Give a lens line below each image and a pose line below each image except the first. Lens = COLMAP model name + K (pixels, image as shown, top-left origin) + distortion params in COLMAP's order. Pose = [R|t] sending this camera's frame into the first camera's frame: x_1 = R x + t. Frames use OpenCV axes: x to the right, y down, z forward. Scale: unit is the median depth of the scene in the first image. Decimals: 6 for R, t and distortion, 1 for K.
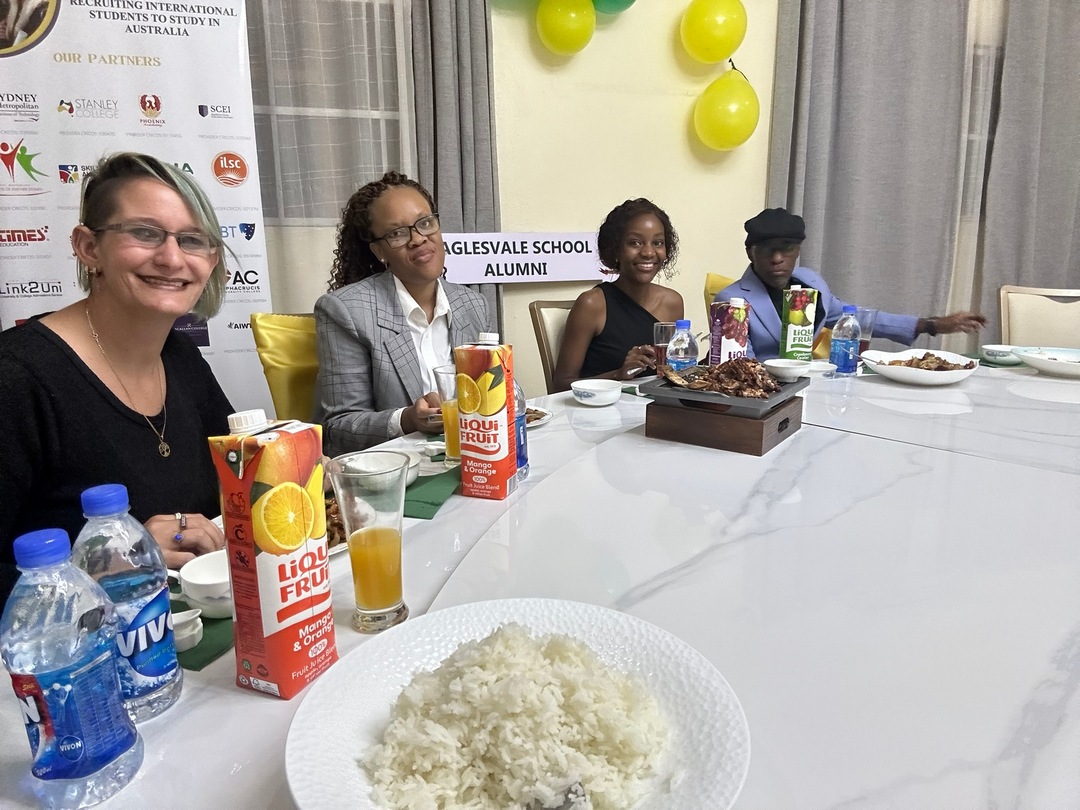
lens RADIAL K [[818.6, 0, 558.2], [0, 818.6, 442.1], [0, 0, 1]] dist [-0.005858, -0.021035]
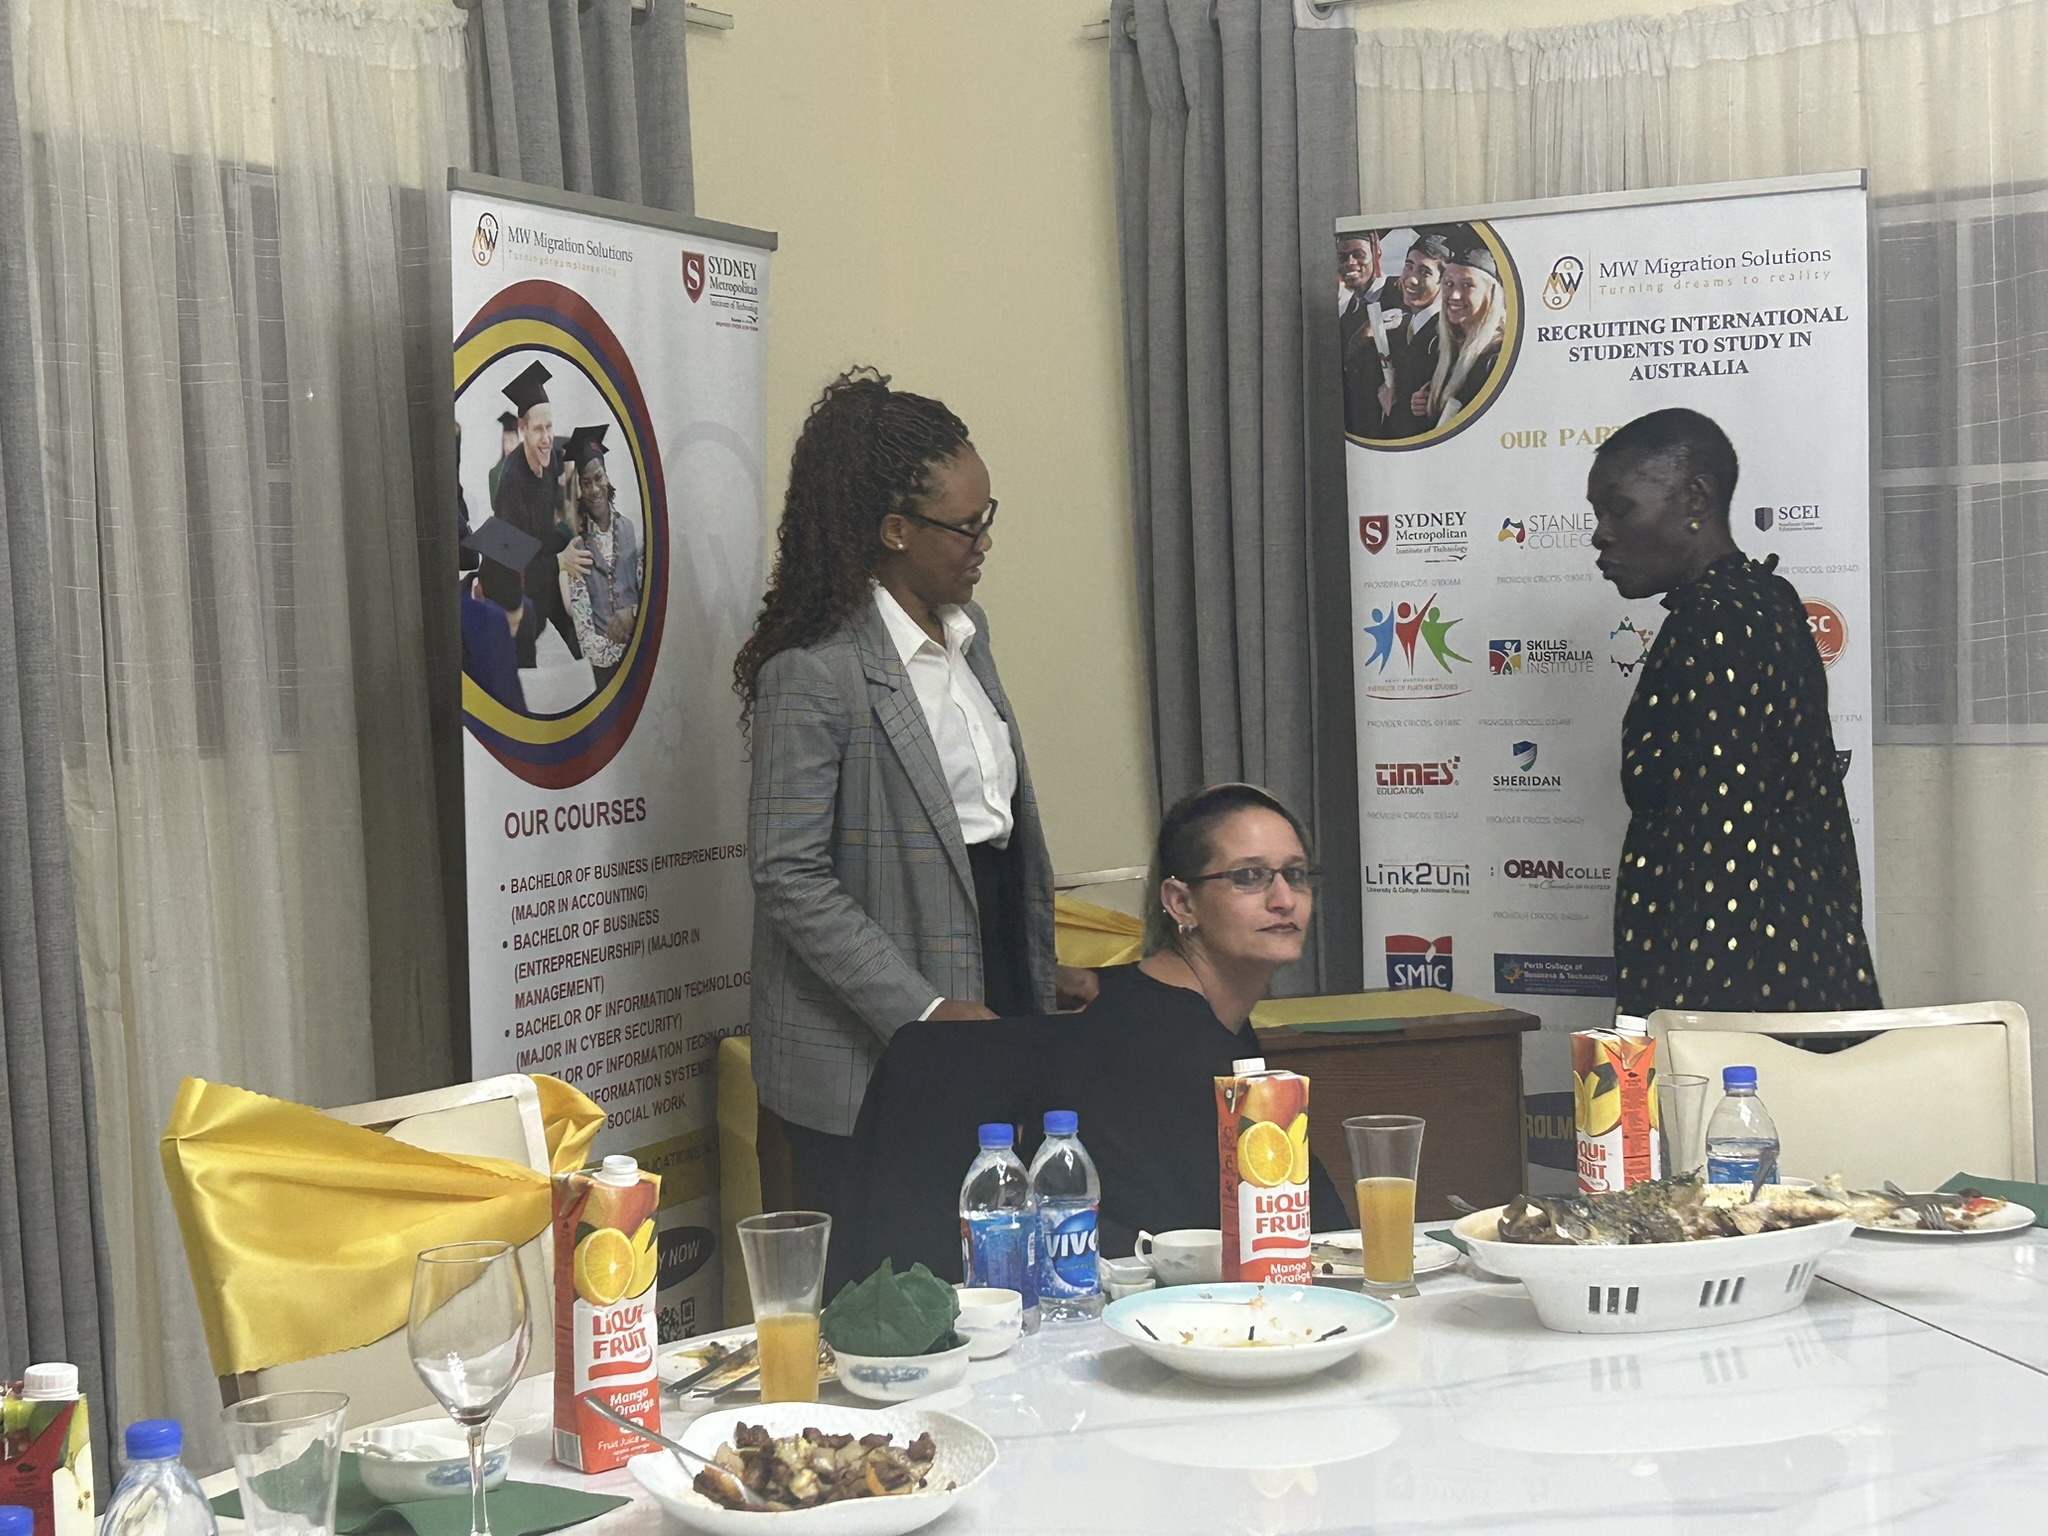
lens RADIAL K [[3140.2, 0, 1024.5], [0, 3140.2, 769.8], [0, 0, 1]] dist [-0.024322, 0.000000]
pose [[0.697953, 0.011627, -0.716049, 0.596071], [-0.154602, 0.978737, -0.134802, 0.049642], [0.699256, 0.204788, 0.684910, -0.540958]]
